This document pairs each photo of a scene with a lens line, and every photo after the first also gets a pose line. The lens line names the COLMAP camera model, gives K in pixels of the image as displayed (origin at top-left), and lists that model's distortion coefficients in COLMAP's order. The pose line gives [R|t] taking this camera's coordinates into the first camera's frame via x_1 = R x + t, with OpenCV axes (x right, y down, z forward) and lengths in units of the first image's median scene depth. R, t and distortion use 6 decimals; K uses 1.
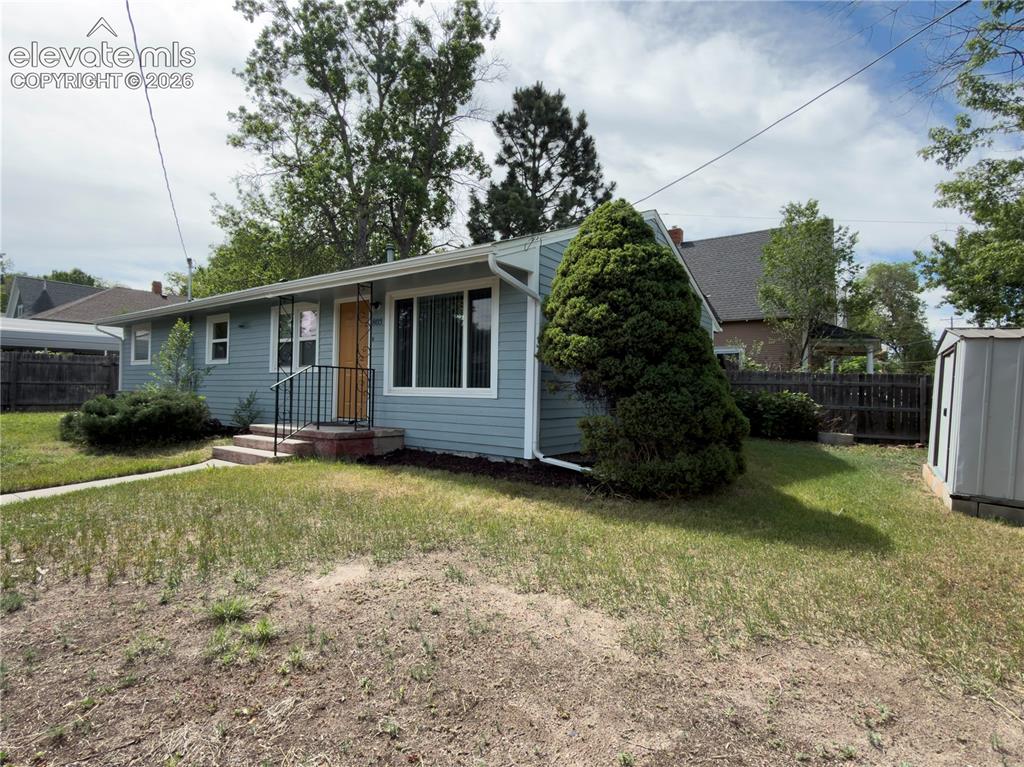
lens RADIAL K [[521.7, 0, 517.1], [0, 521.7, 379.4], [0, 0, 1]] dist [-0.003227, -0.000191]
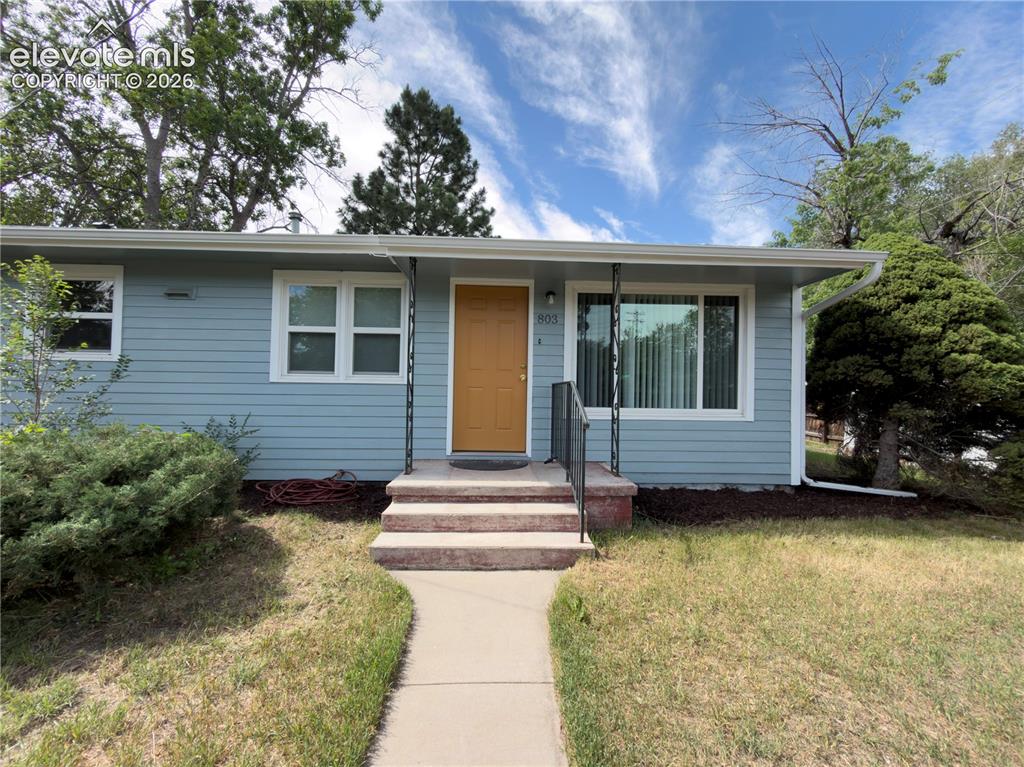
lens RADIAL K [[405.1, 0, 513.7], [0, 405.1, 385.4], [0, 0, 1]] dist [-0.004565, 0.000629]
pose [[0.796409, 0.002940, 0.604752, -0.759185], [-0.016080, 0.999738, 0.016316, -0.028599], [-0.604545, -0.022719, 0.796247, 0.672247]]
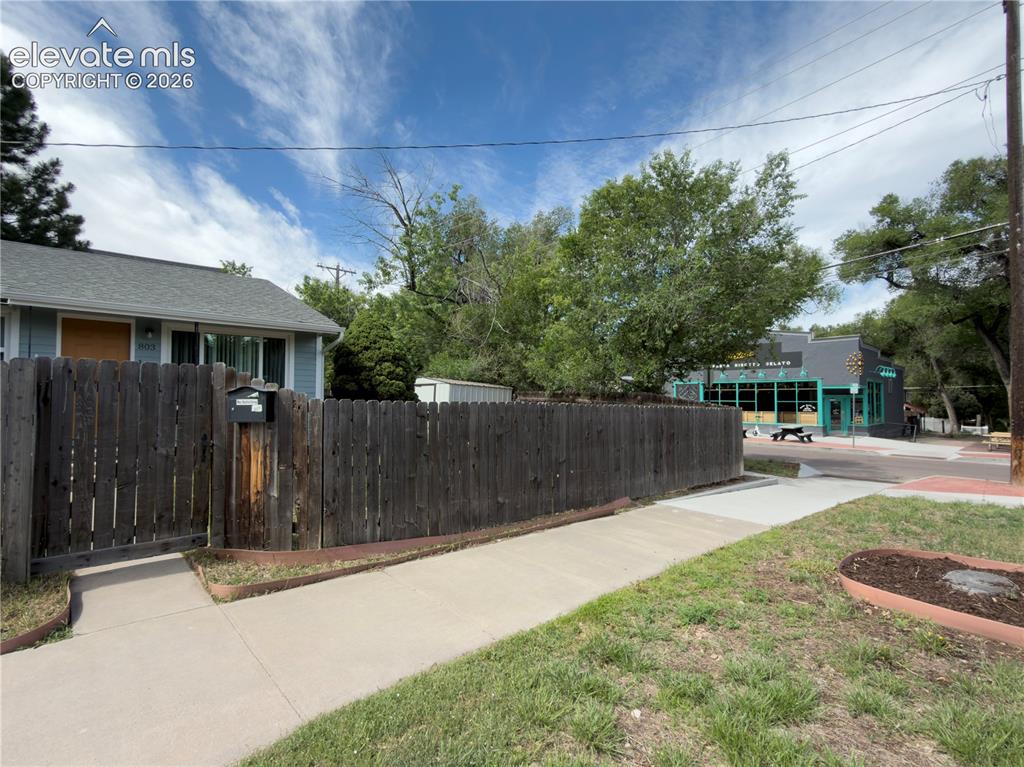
lens RADIAL K [[489.3, 0, 510.7], [0, 489.3, 386.3], [0, 0, 1]] dist [-0.003449, 0.000206]
pose [[0.206150, 0.006349, 0.978500, -1.297029], [-0.016415, 0.999861, -0.003029, -0.043566], [-0.978383, -0.015437, 0.206225, 0.052685]]
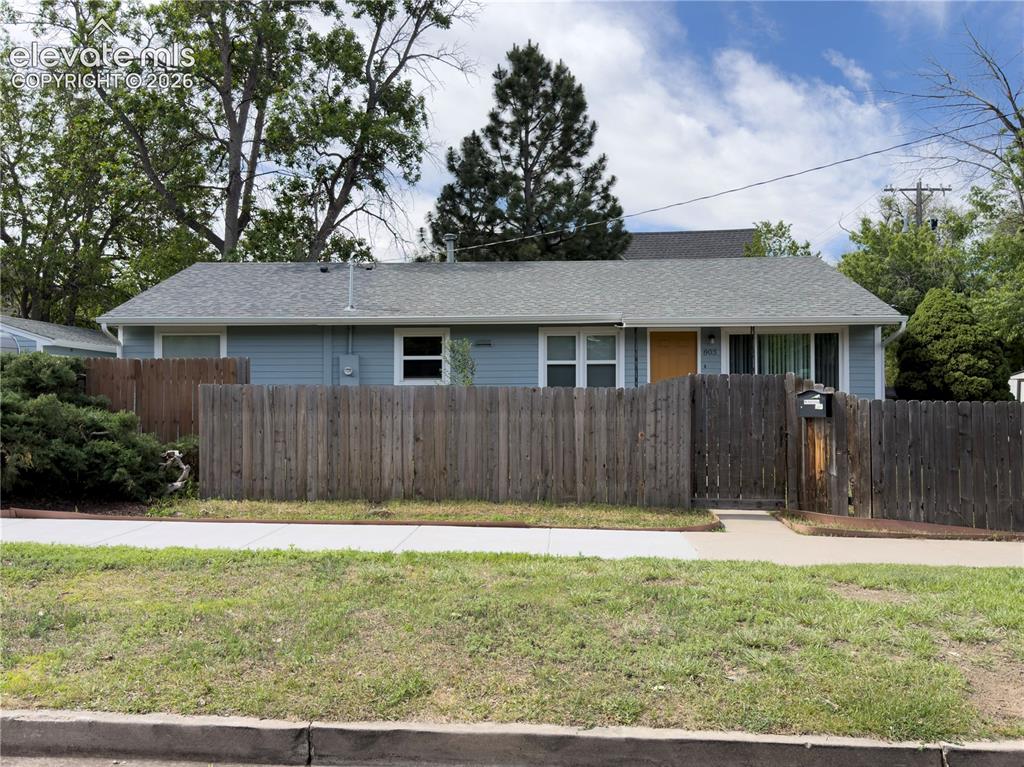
lens RADIAL K [[866.8, 0, 508.9], [0, 866.8, 382.9], [0, 0, 1]] dist [0.050358, -0.067114]
pose [[0.841672, -0.007869, 0.539931, -1.969118], [0.006703, 0.999969, 0.004126, -0.061272], [-0.539947, 0.000146, 0.841699, -0.443323]]
